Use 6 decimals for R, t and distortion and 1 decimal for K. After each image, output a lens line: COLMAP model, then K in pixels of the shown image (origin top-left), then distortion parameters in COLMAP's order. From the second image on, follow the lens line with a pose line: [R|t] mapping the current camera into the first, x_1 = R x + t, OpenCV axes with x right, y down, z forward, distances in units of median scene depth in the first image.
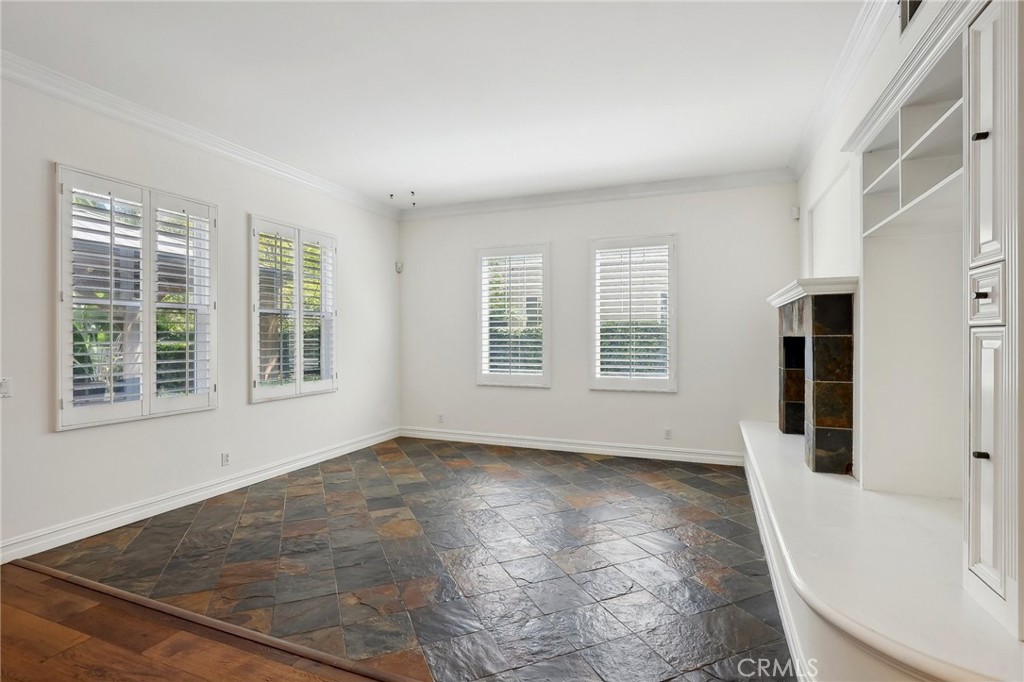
lens RADIAL K [[491.6, 0, 517.9], [0, 491.6, 339.1], [0, 0, 1]] dist [-0.005896, 0.002593]
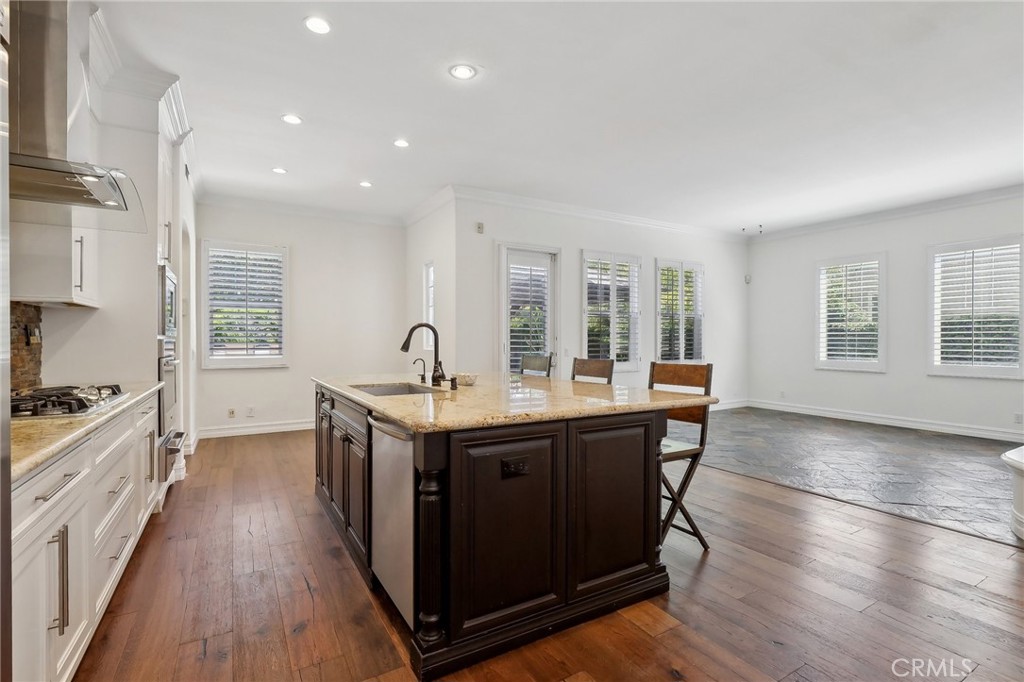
lens RADIAL K [[474.0, 0, 523.2], [0, 474.0, 339.5], [0, 0, 1]] dist [-0.003347, 0.000536]
pose [[0.794425, 0.005418, -0.607338, 0.067296], [-0.003417, 0.999984, 0.004451, 0.016682], [0.607353, -0.001461, 0.794431, -0.475337]]
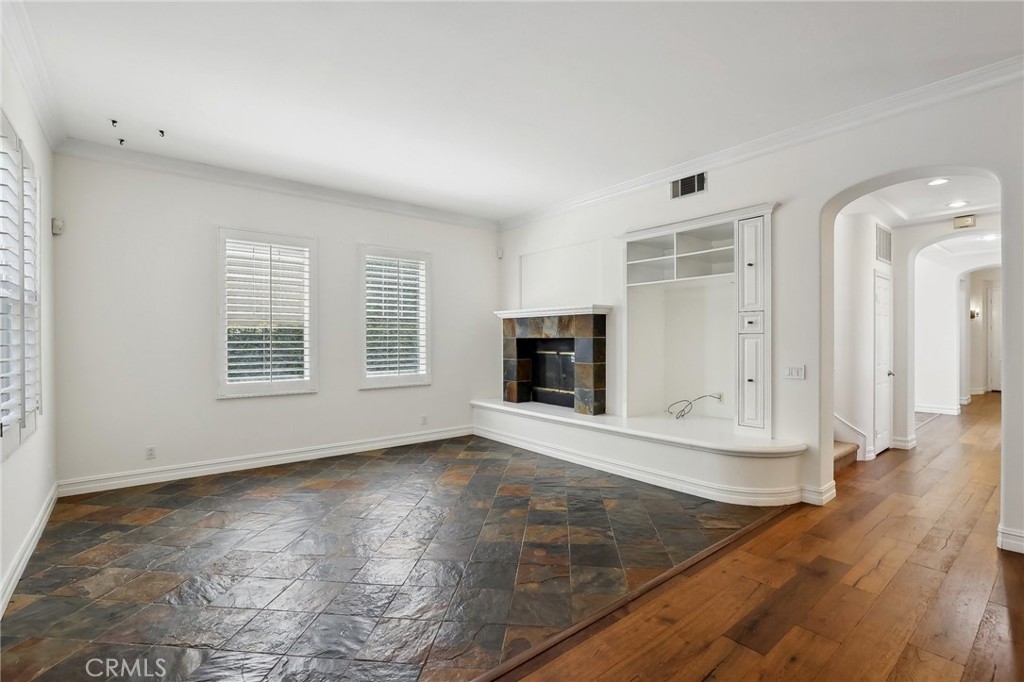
lens RADIAL K [[474.0, 0, 511.5], [0, 474.0, 338.5], [0, 0, 1]] dist [-0.003347, 0.000536]
pose [[0.494520, -0.000104, 0.869166, -0.563065], [0.004705, 0.999986, -0.002557, -0.000150], [-0.869153, 0.005354, 0.494514, 0.237991]]
